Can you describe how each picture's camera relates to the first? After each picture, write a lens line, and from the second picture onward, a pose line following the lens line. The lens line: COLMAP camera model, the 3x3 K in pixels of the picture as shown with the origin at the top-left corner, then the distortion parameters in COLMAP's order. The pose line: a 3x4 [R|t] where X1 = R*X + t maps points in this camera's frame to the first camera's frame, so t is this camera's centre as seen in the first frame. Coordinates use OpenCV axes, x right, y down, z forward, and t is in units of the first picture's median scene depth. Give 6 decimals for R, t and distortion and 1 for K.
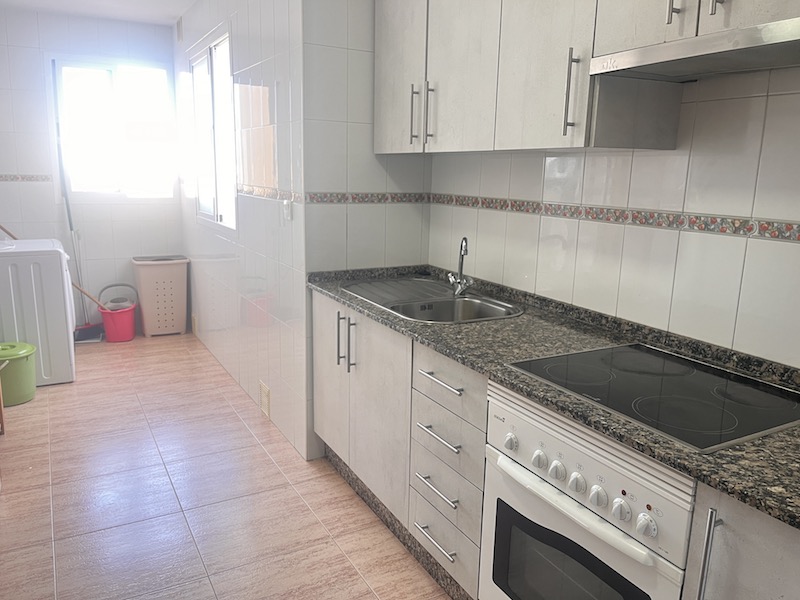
lens RADIAL K [[607.8, 0, 398.5], [0, 607.8, 302.1], [0, 0, 1]] dist [0.006686, -0.000669]
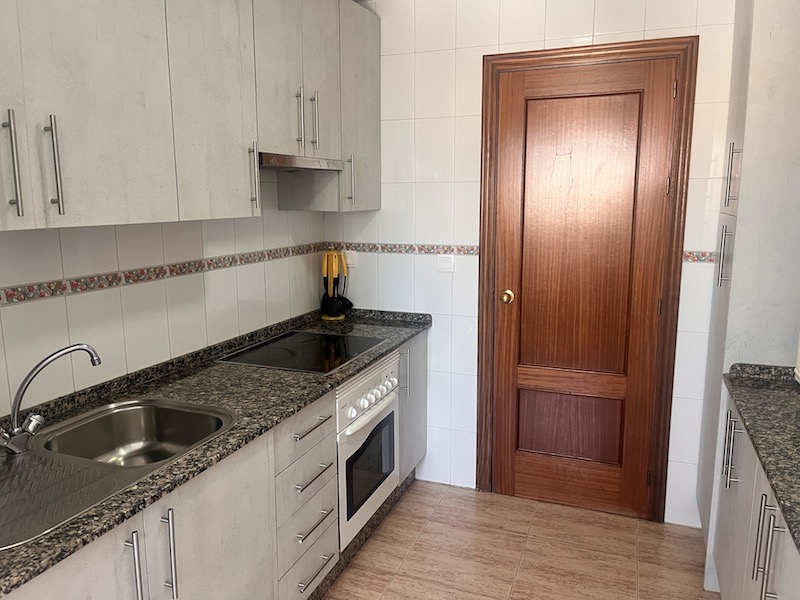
lens RADIAL K [[607.8, 0, 398.6], [0, 607.8, 297.6], [0, 0, 1]] dist [0.006686, -0.000669]
pose [[-0.641074, -0.149866, 0.752705, -0.795156], [0.150119, 0.937319, 0.314479, -0.398549], [-0.752654, 0.314600, -0.578393, 1.381803]]
